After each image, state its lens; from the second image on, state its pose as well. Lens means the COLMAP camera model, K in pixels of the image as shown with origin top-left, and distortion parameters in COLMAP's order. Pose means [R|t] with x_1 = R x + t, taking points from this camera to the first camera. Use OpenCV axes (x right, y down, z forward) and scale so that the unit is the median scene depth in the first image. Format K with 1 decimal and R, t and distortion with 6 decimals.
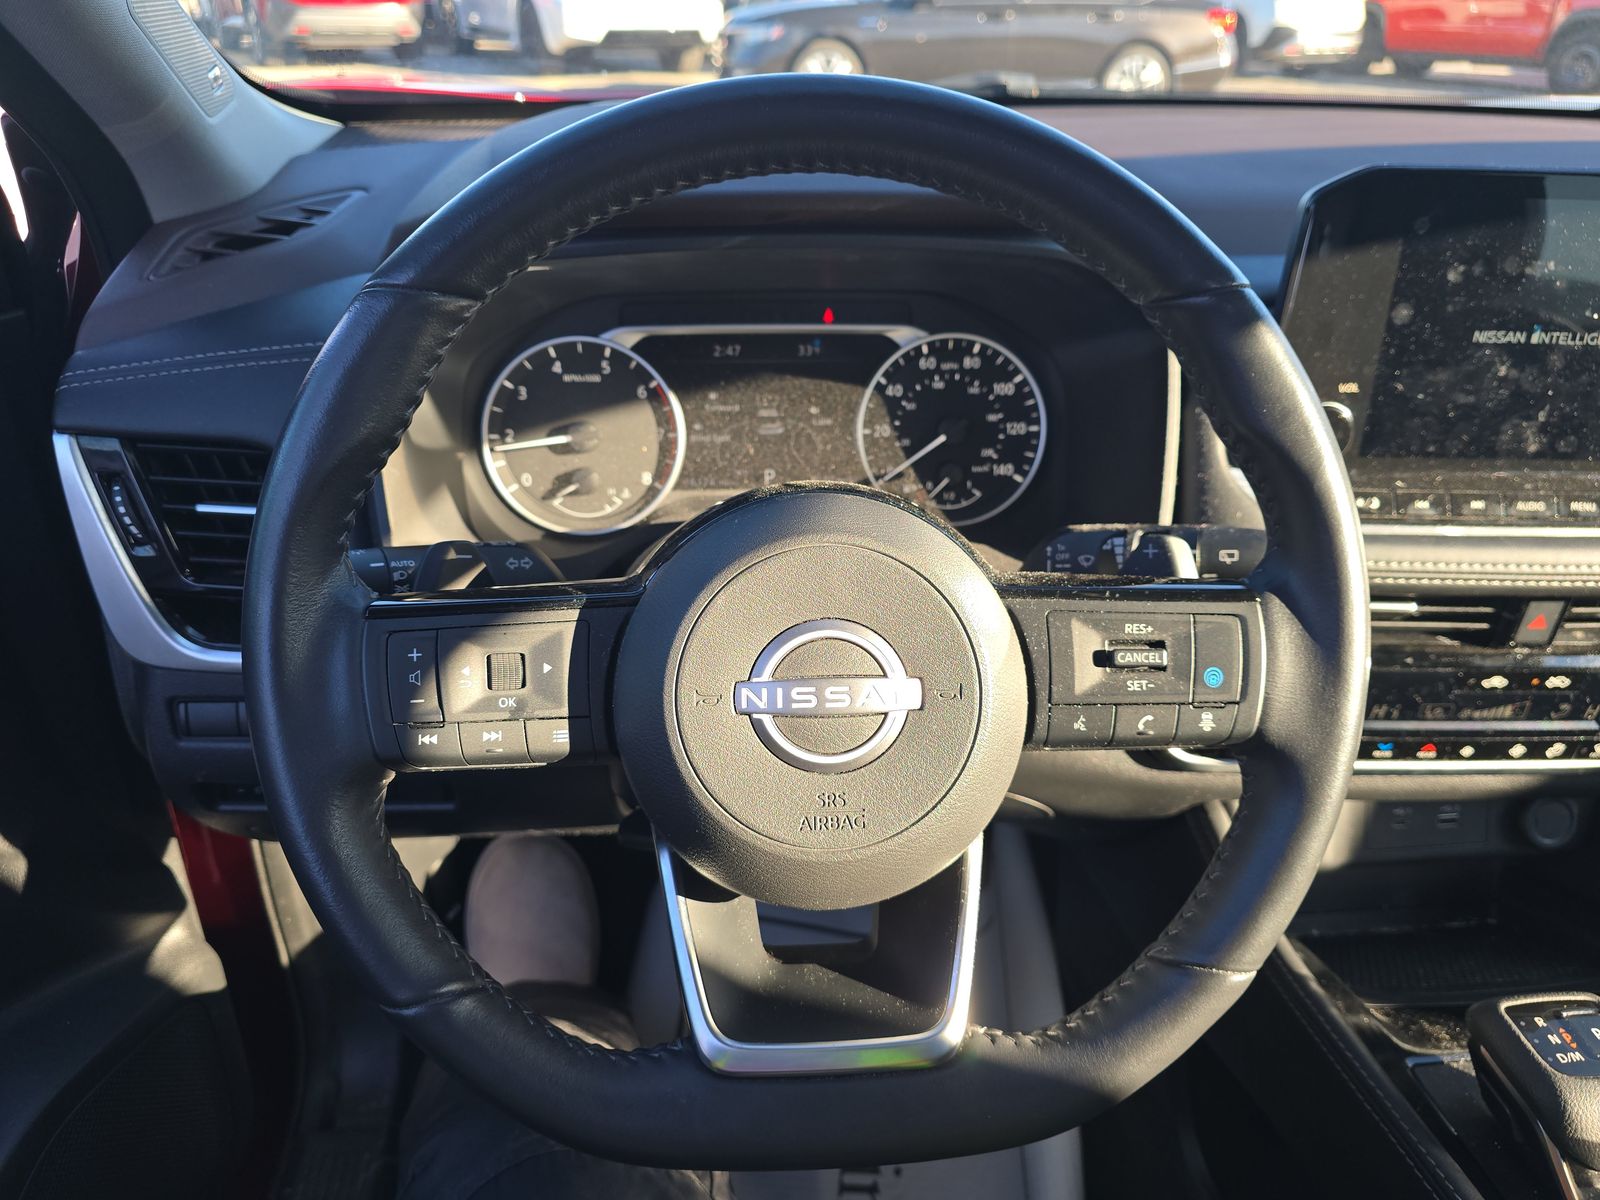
lens RADIAL K [[1076.1, 0, 844.2], [0, 1076.1, 610.0], [0, 0, 1]] dist [0.040192, -0.036715]
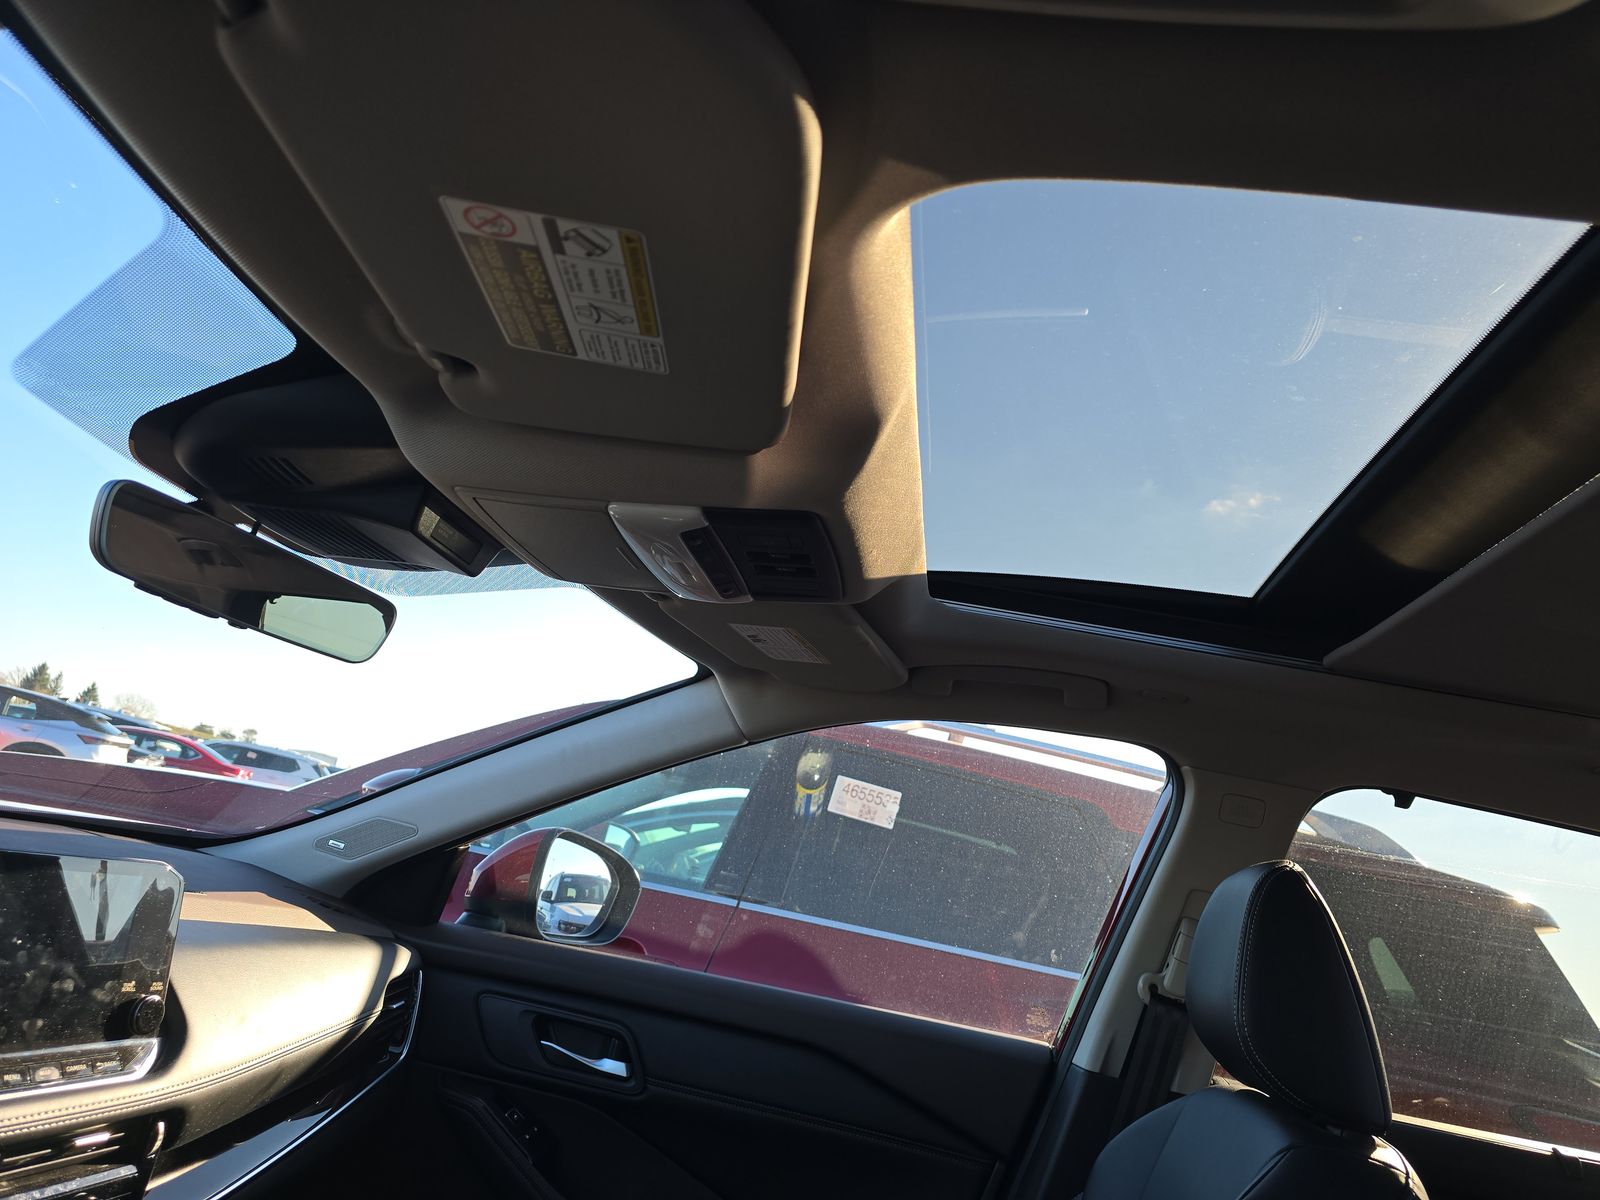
lens RADIAL K [[1076.1, 0, 808.7], [0, 1076.1, 615.5], [0, 0, 1]] dist [0.040192, -0.036715]
pose [[0.226613, 0.263566, 0.937646, -0.924902], [0.303725, 0.895563, -0.325142, 0.228969], [-0.925417, 0.358468, 0.122894, -0.573828]]
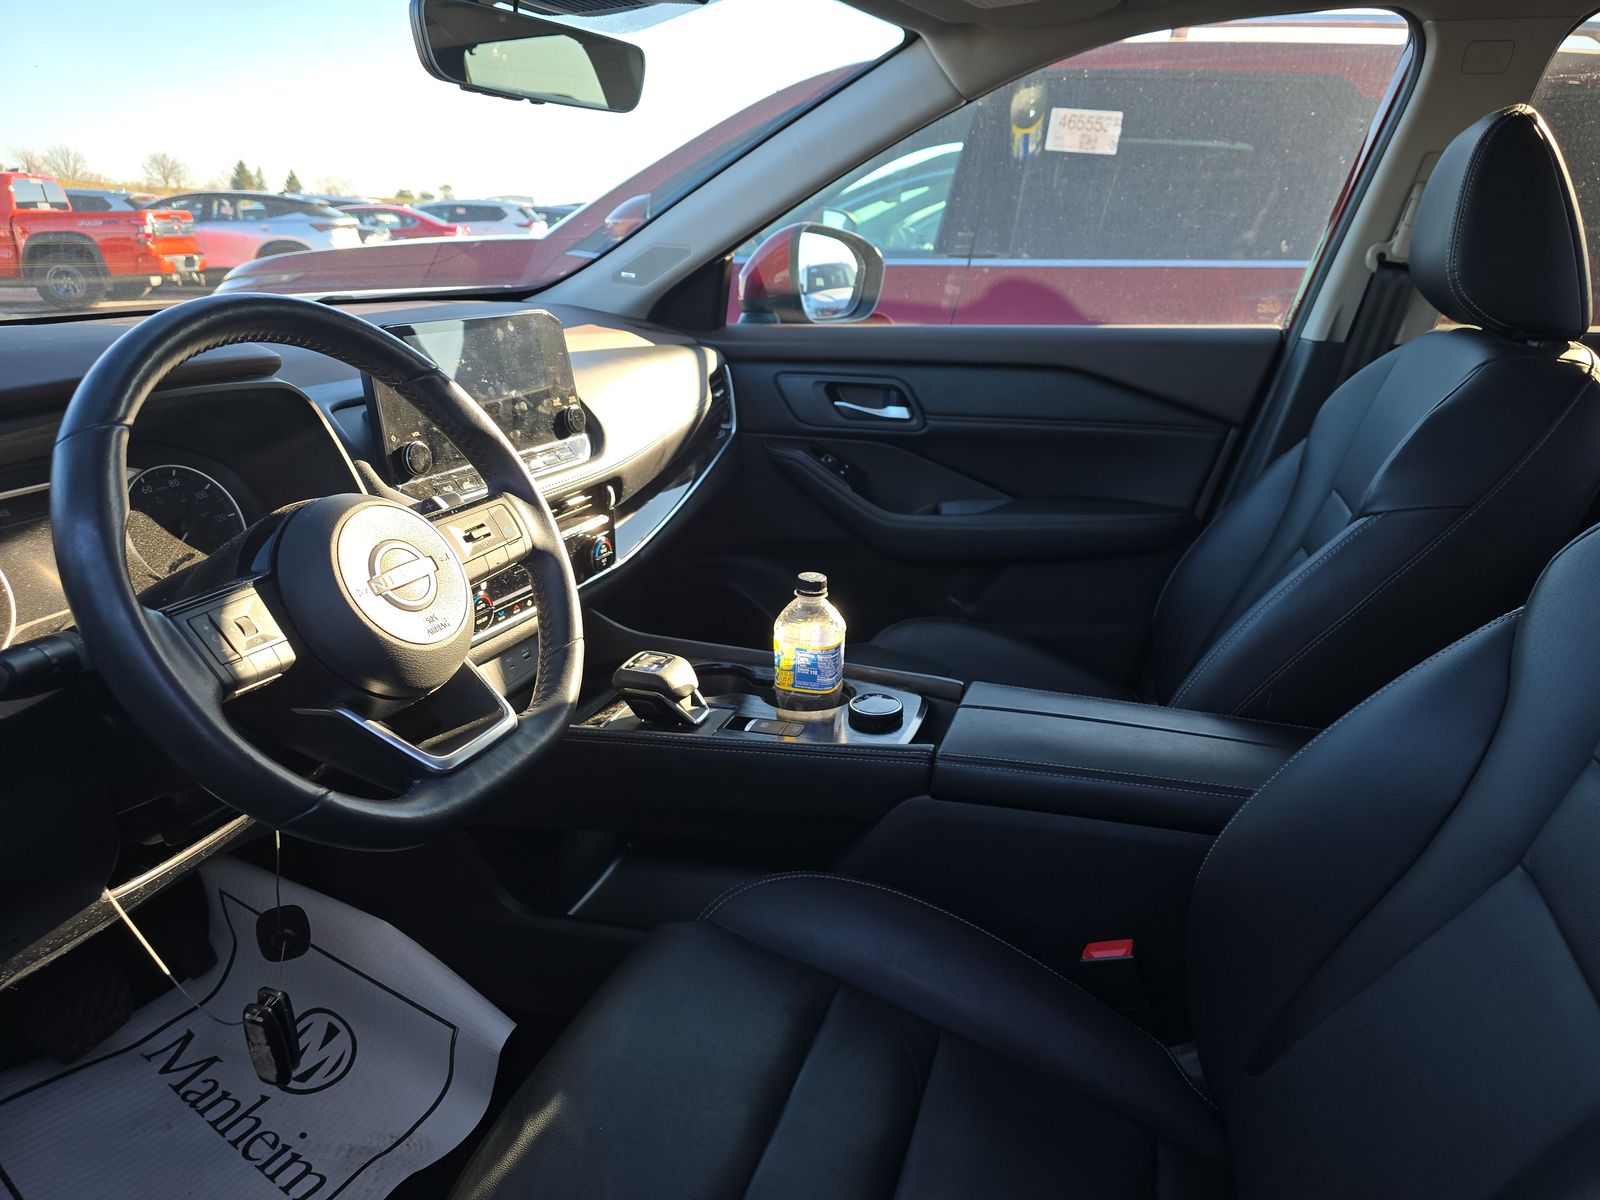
lens RADIAL K [[1076.1, 0, 816.1], [0, 1076.1, 603.2], [0, 0, 1]] dist [0.040192, -0.036715]
pose [[0.400818, -0.313052, 0.861013, -1.543653], [0.454643, 0.883889, 0.109725, 0.267073], [-0.795390, 0.347474, 0.496605, -0.644197]]
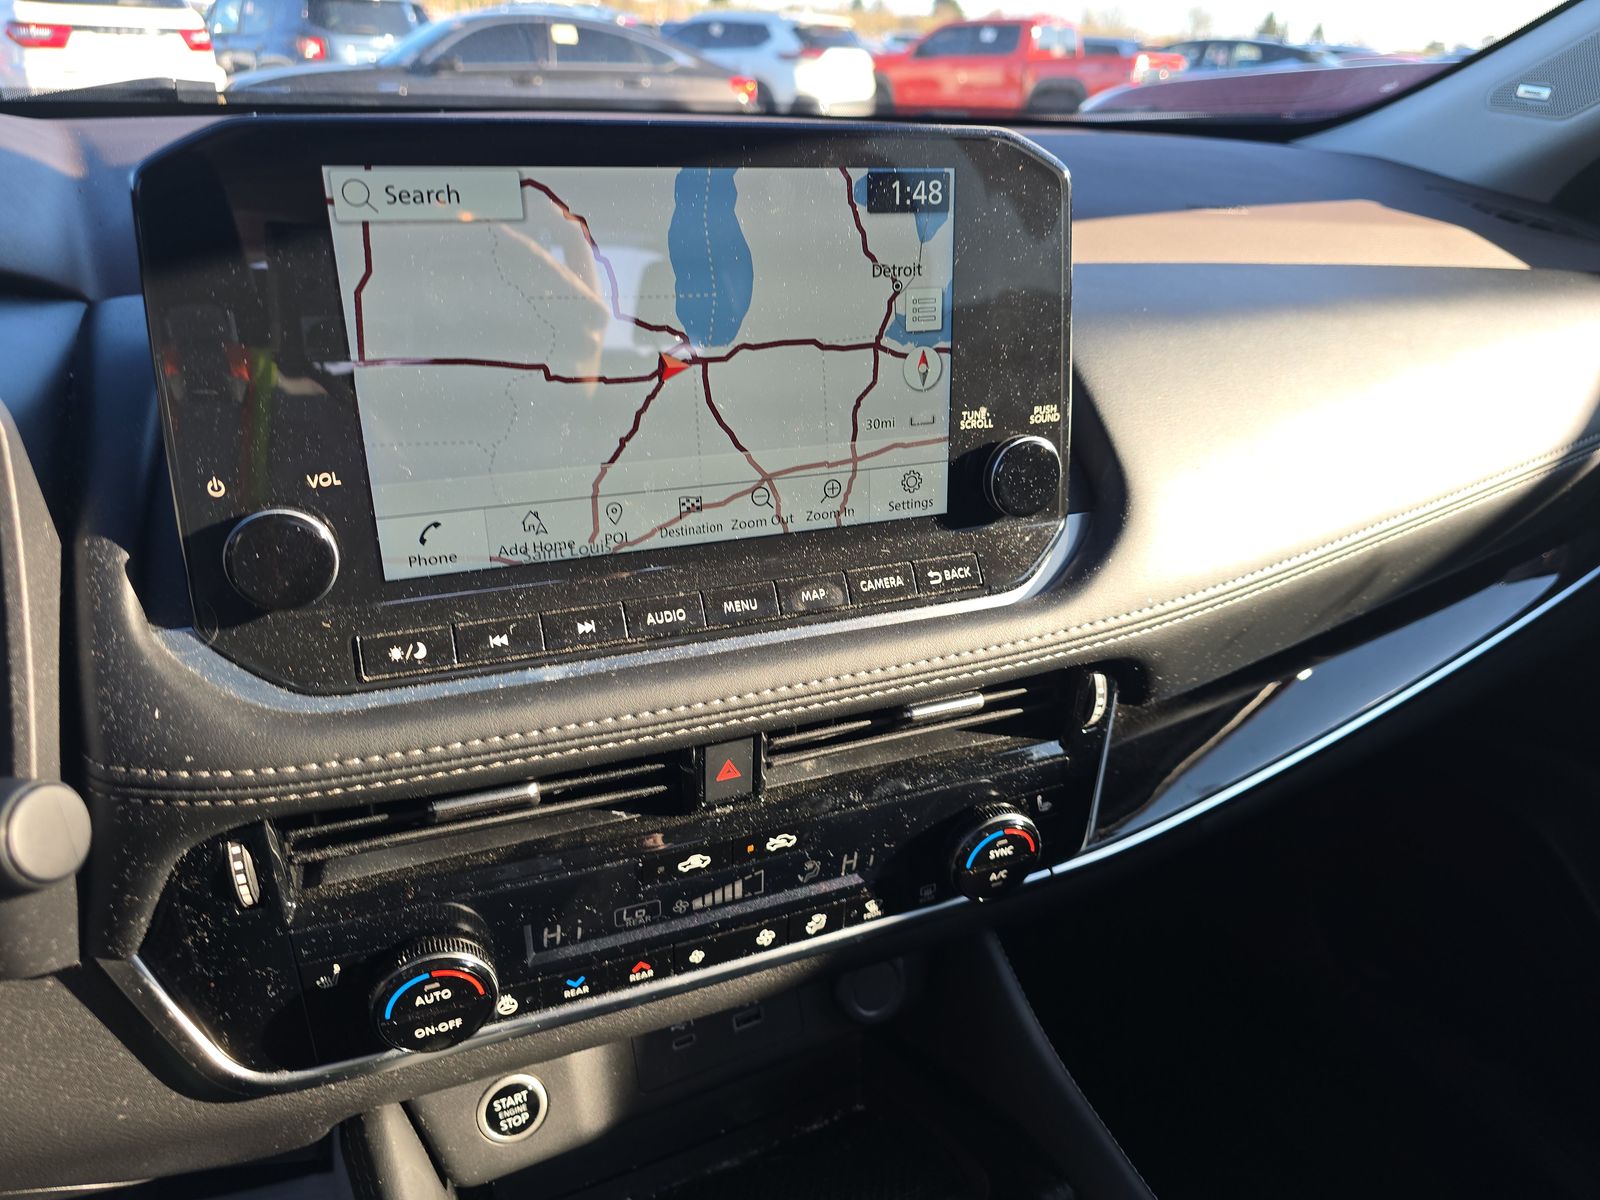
lens RADIAL K [[1148.4, 0, 799.9], [0, 1148.4, 605.0], [0, 0, 1]] dist [0.007502, 0.000590]
pose [[0.936018, -0.144911, 0.320734, 0.764485], [0.166977, 0.985056, -0.042239, -0.092432], [-0.309820, 0.093092, 0.946227, 0.449772]]
